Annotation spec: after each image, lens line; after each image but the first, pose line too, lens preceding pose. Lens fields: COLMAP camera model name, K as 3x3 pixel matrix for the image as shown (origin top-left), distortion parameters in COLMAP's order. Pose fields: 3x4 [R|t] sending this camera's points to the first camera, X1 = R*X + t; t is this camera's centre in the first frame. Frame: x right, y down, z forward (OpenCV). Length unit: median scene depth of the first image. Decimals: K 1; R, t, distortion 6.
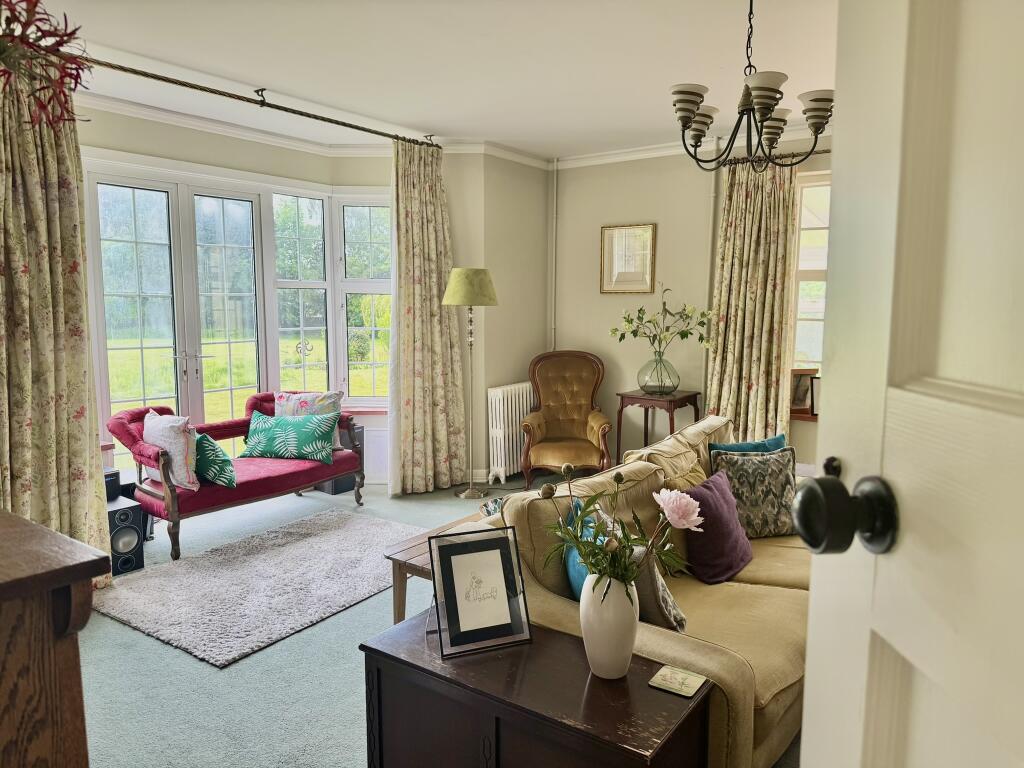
lens RADIAL K [[736.3, 0, 512.0], [0, 736.3, 384.0], [0, 0, 1]] dist [0.092296, -0.128970]
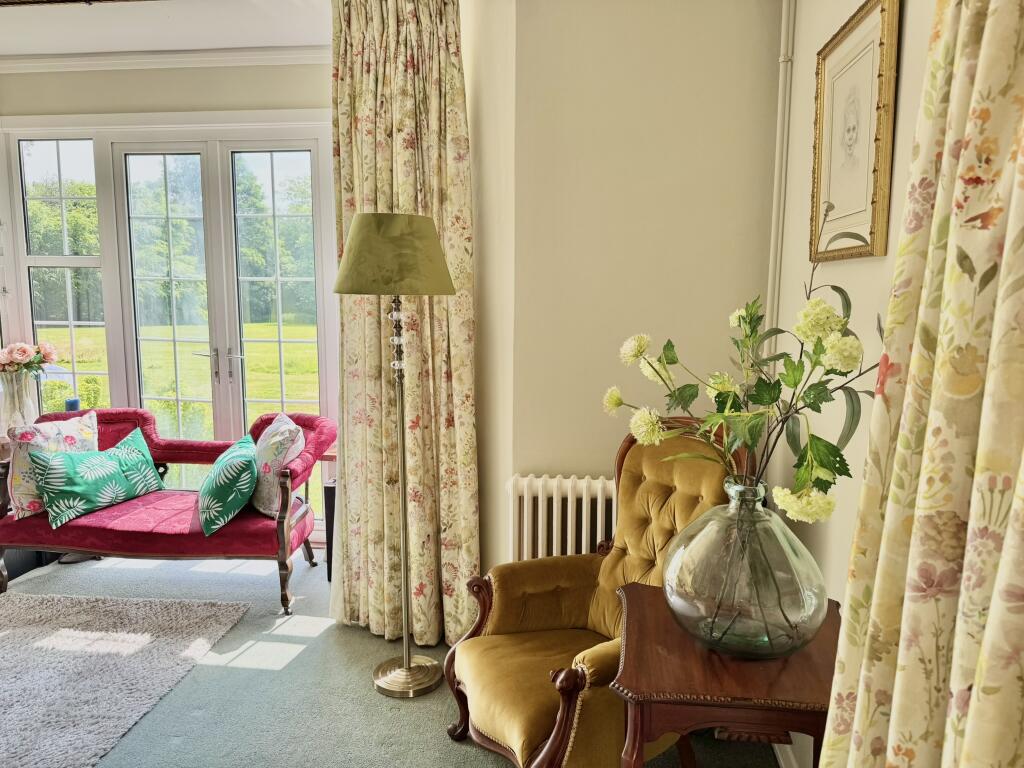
lens RADIAL K [[736.3, 0, 512.0], [0, 736.3, 384.0], [0, 0, 1]] dist [0.092296, -0.128970]
pose [[0.461024, 0.112556, -0.880221, 0.411450], [-0.103113, 0.991999, 0.072843, -0.092286], [0.881377, 0.057180, 0.468941, 0.852072]]
